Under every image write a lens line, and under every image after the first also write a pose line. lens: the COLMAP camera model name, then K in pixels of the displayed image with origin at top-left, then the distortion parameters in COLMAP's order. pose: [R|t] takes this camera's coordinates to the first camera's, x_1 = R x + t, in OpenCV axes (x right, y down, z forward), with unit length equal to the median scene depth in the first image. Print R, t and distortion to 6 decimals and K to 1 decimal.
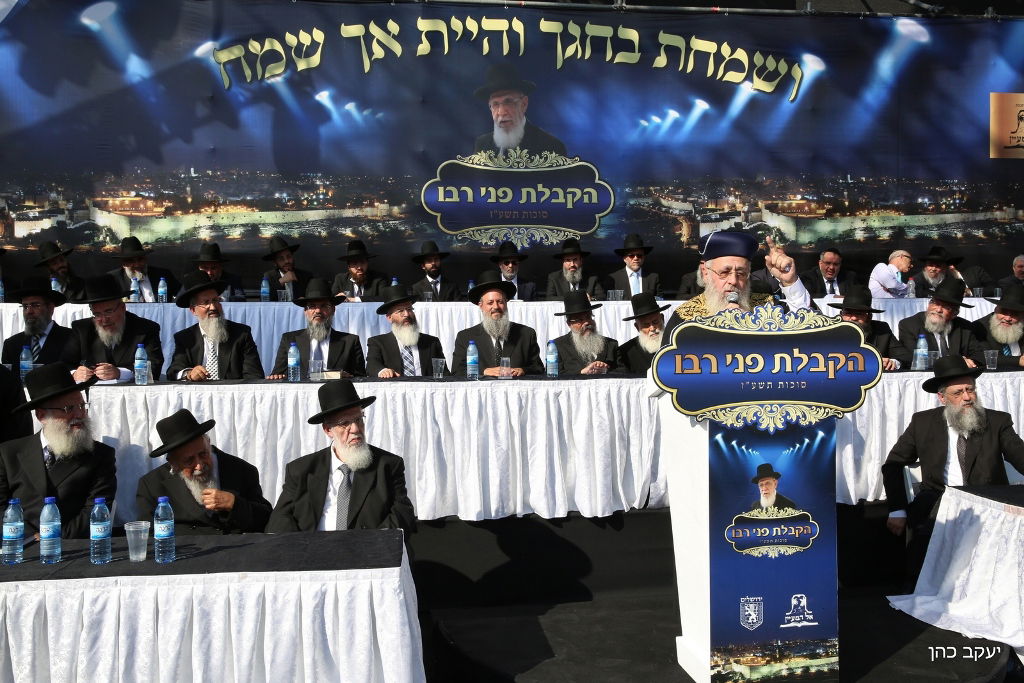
lens RADIAL K [[970.1, 0, 519.5], [0, 970.1, 339.5], [0, 0, 1]] dist [-0.015158, 0.000000]
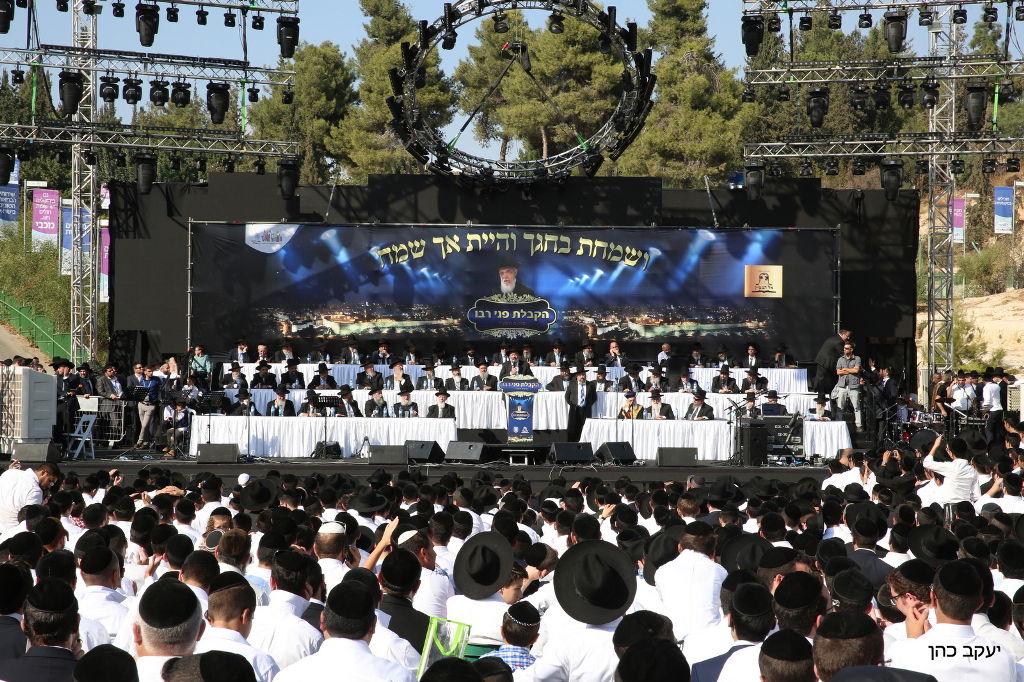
lens RADIAL K [[1964.8, 0, 510.7], [0, 1964.8, 342.0], [0, 0, 1]] dist [0.241498, 0.000000]
pose [[0.994773, 0.018385, -0.100439, 0.584520], [-0.020548, 0.999578, -0.020537, 0.004940], [0.100019, 0.022494, 0.994731, -4.494164]]
